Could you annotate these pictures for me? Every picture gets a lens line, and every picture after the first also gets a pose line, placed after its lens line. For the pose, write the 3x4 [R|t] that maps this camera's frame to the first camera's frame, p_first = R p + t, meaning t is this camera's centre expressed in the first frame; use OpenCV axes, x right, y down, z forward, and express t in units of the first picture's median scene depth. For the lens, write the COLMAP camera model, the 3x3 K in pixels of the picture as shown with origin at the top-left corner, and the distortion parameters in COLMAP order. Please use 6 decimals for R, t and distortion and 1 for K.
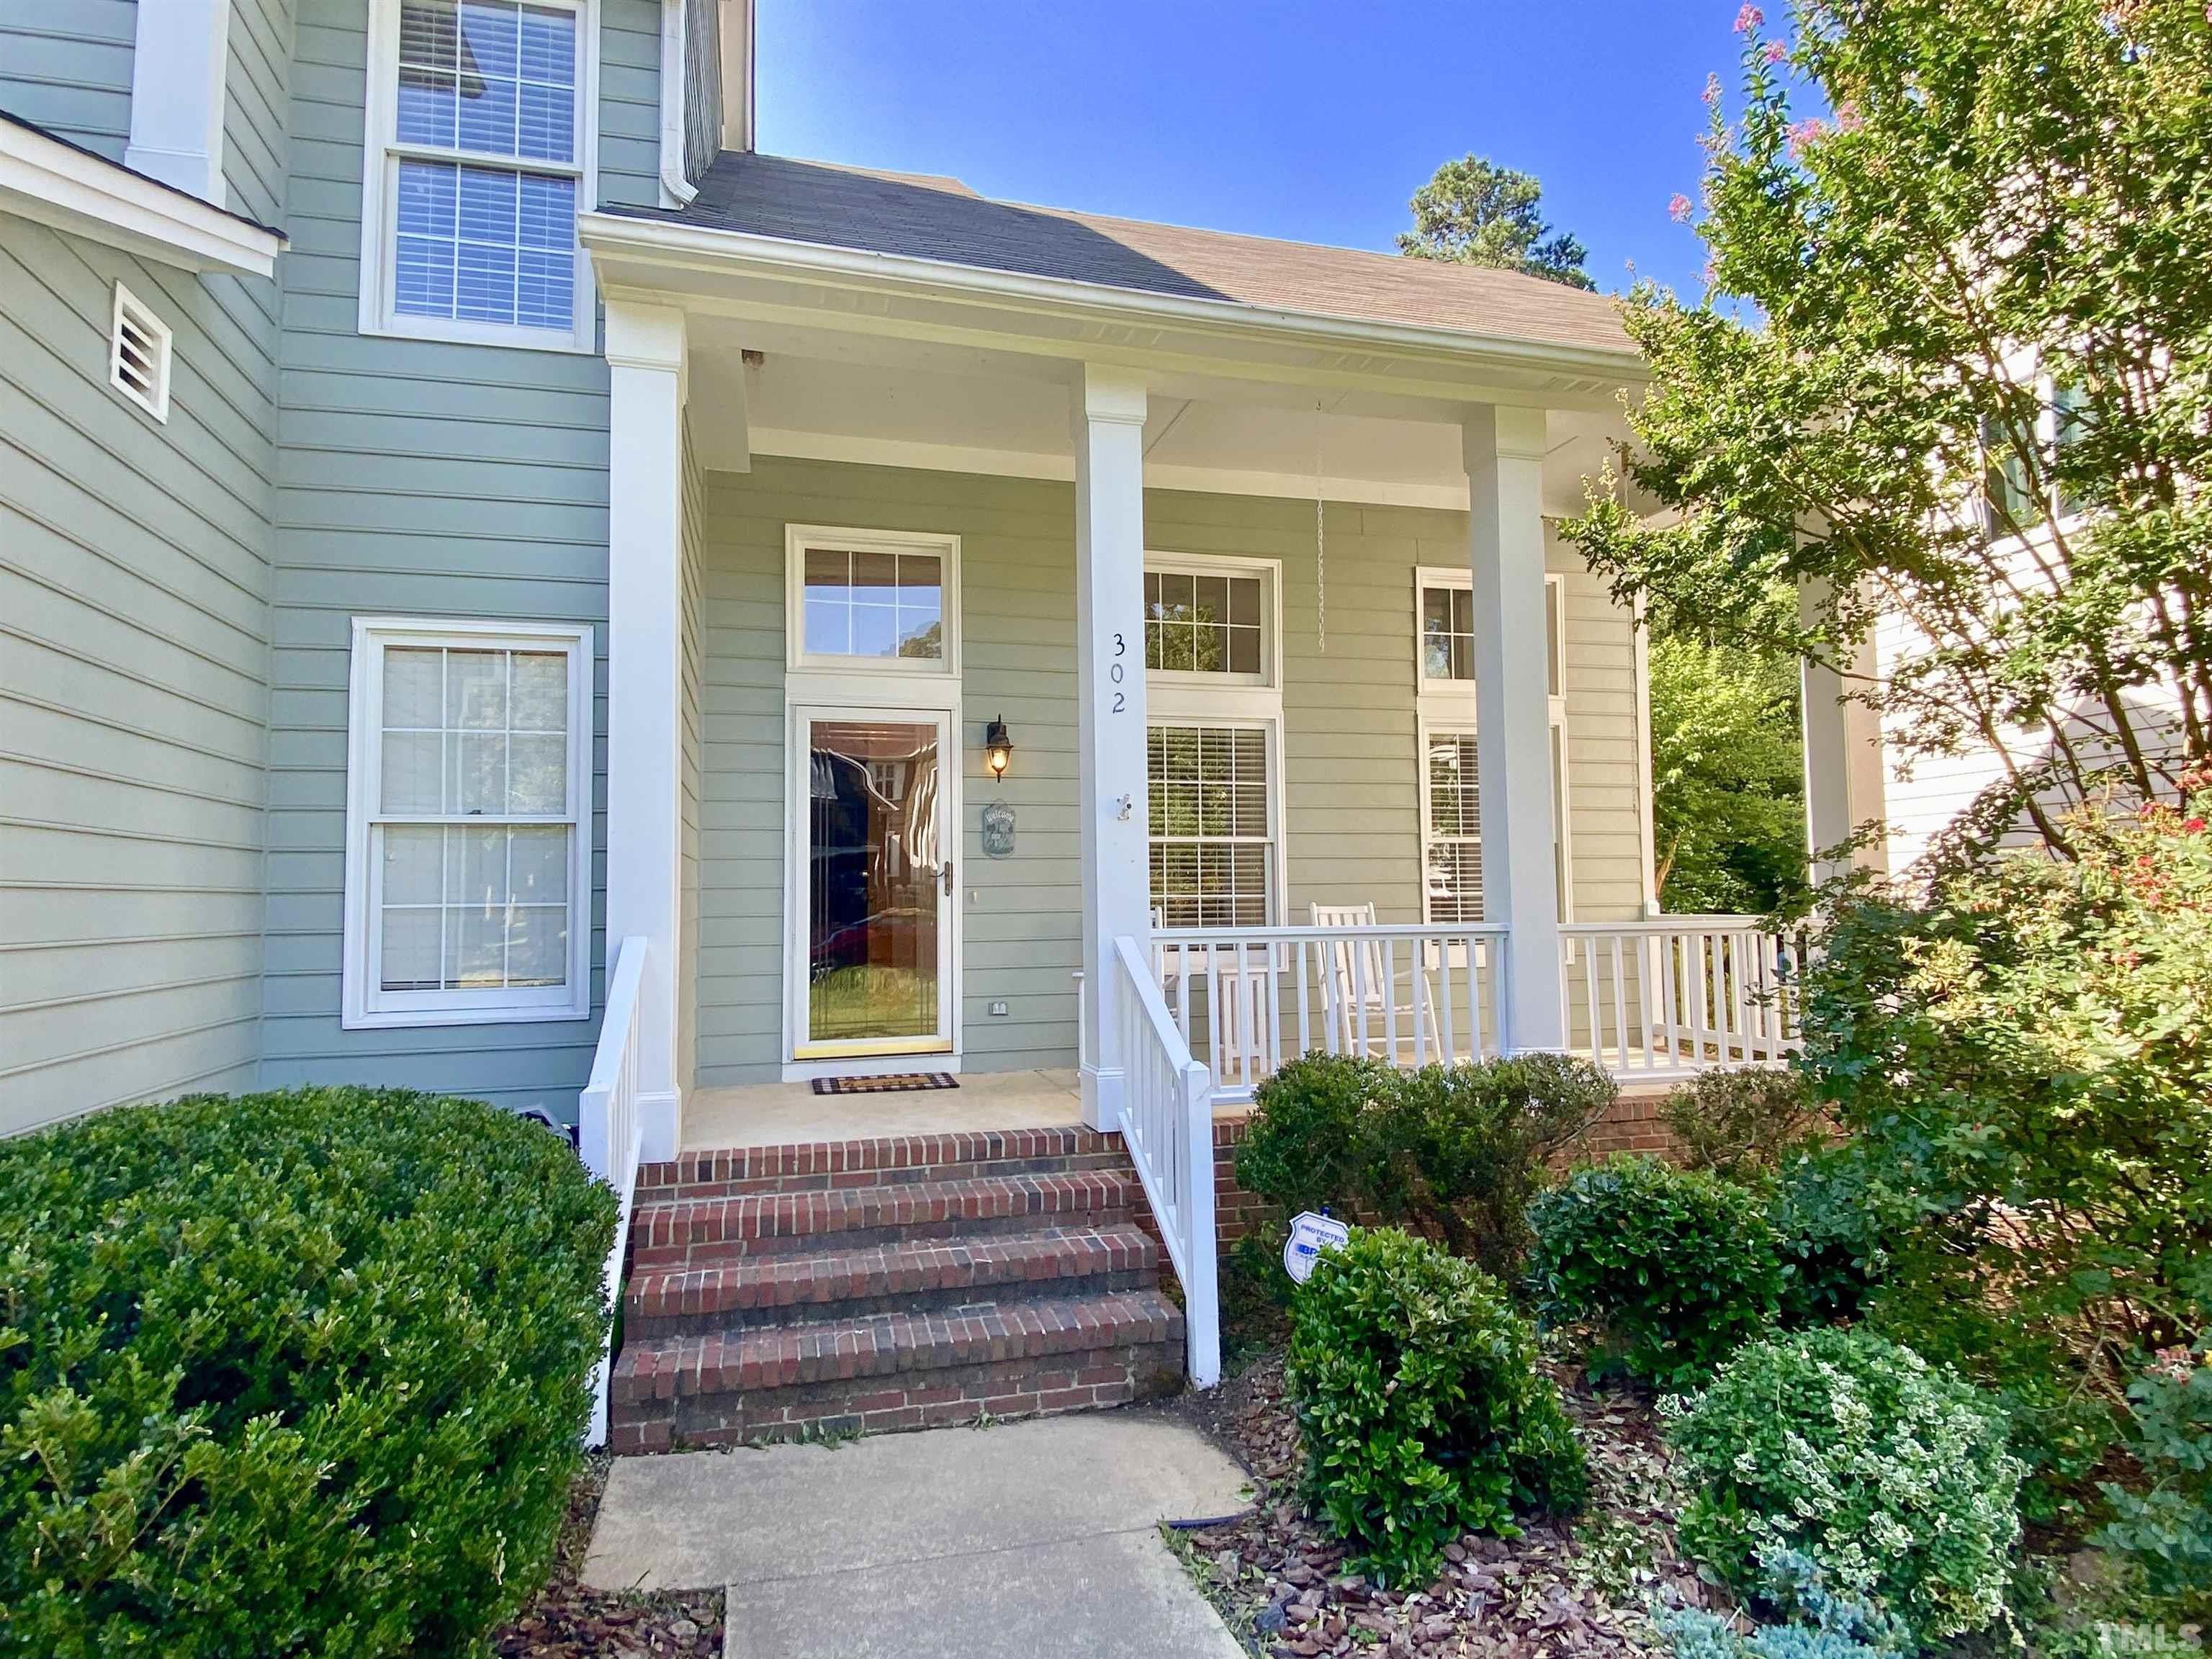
lens RADIAL K [[1225.1, 0, 1100.4], [0, 1225.1, 829.8], [0, 0, 1]] dist [0.030565, -0.031684]
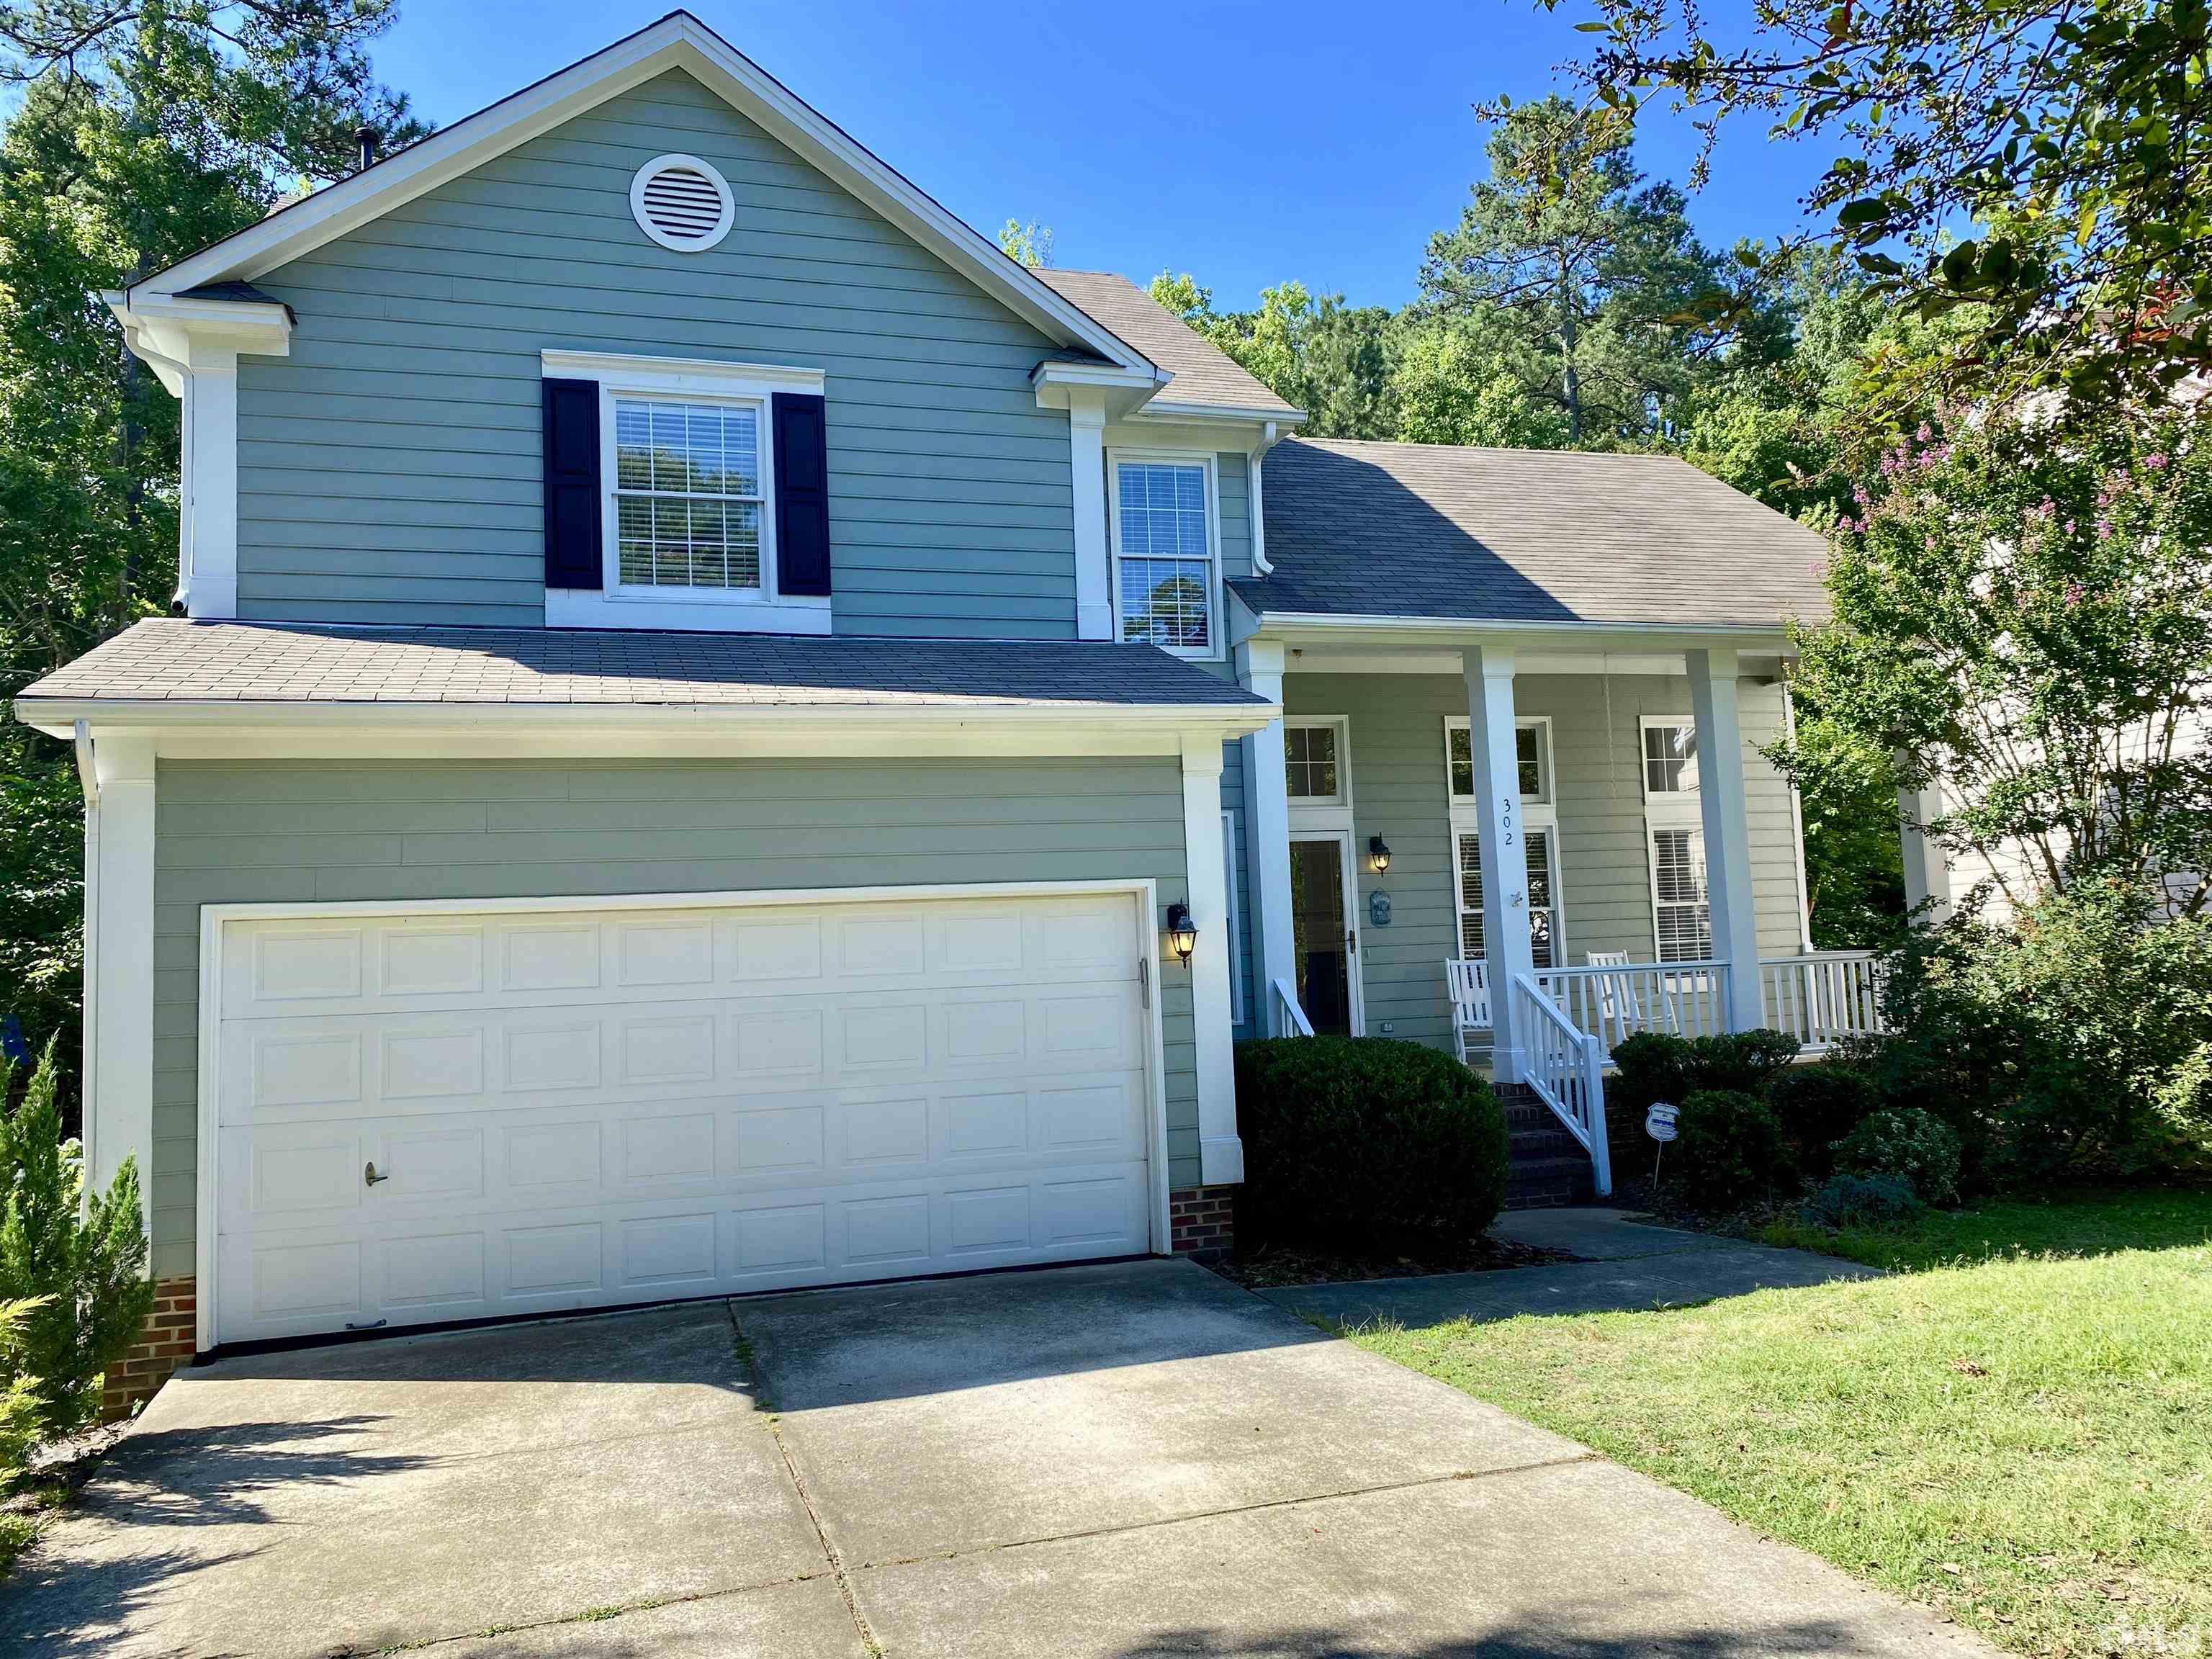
lens RADIAL K [[1679.6, 0, 1109.6], [0, 1679.6, 816.5], [0, 0, 1]] dist [0.009199, 0.004767]
pose [[0.998682, -0.027517, 0.043319, -0.522748], [0.028655, 0.999255, -0.025867, -0.071549], [-0.042575, 0.027074, 0.998726, -1.088653]]
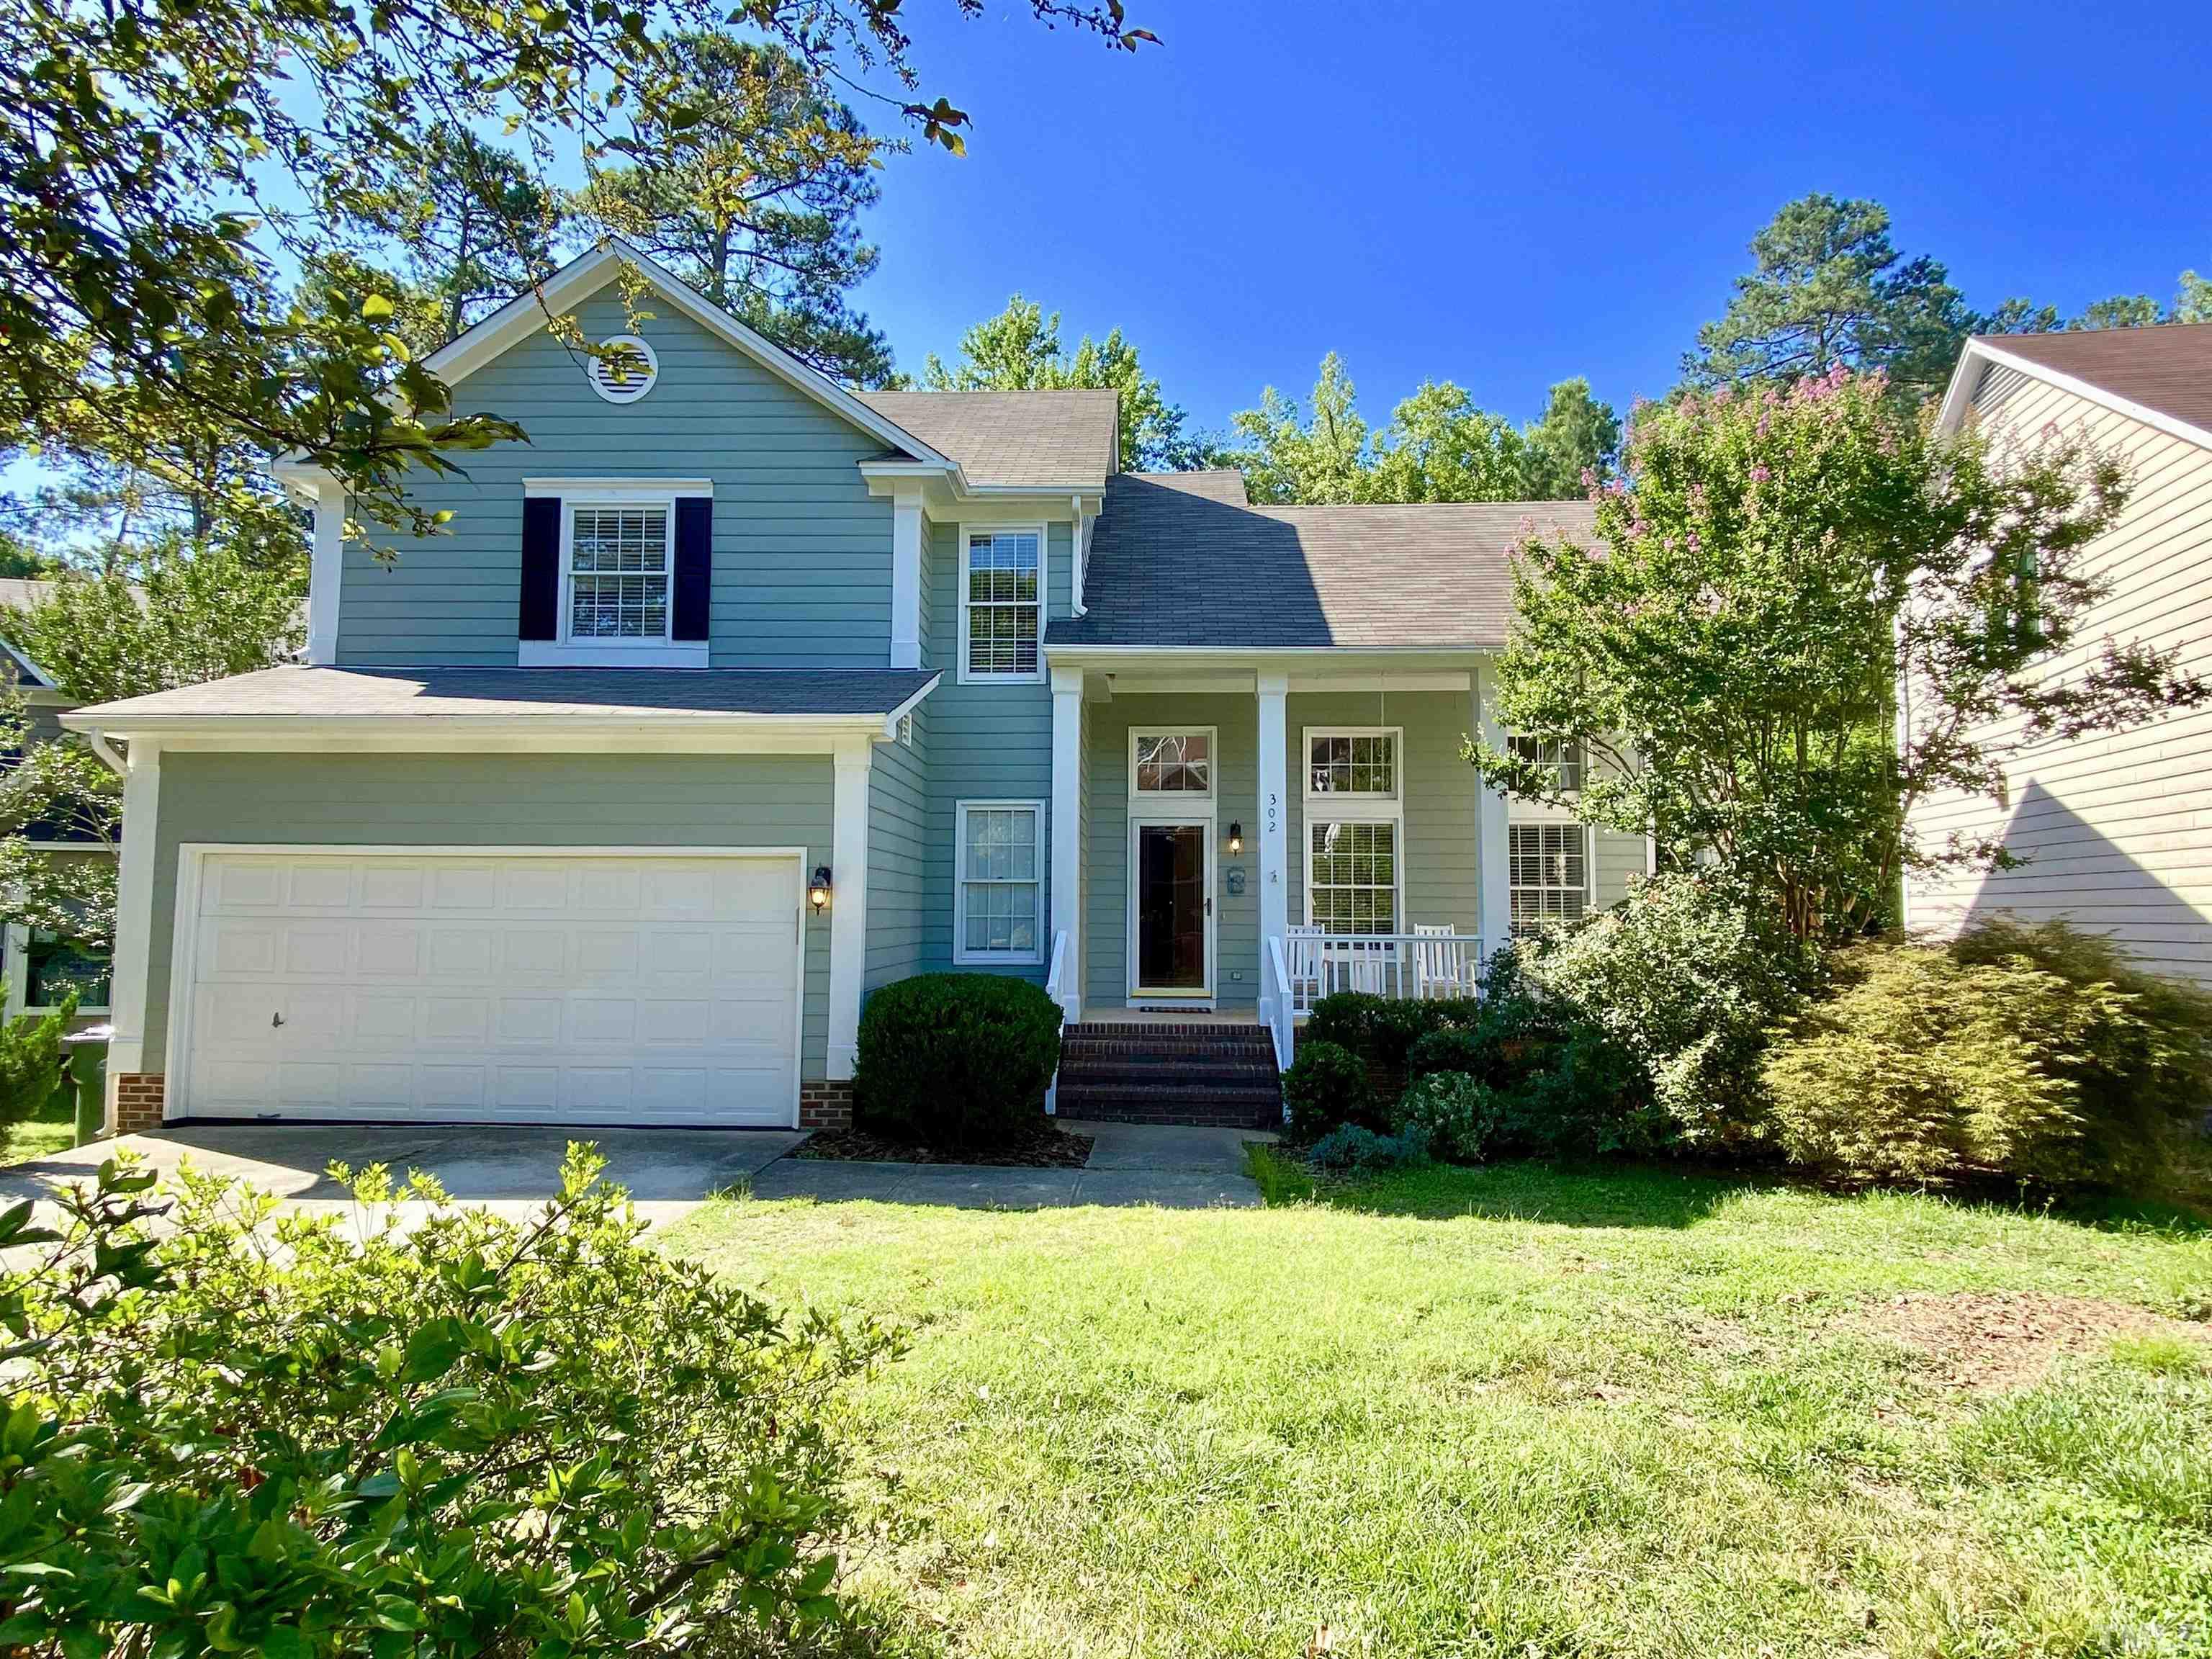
lens RADIAL K [[1225.1, 0, 1105.4], [0, 1225.1, 828.4], [0, 0, 1]] dist [0.030565, -0.031684]
pose [[0.954154, -0.003485, -0.299296, 0.296712], [-0.000569, 0.999909, -0.013457, -0.057271], [0.299316, 0.013010, 0.954065, -0.889581]]
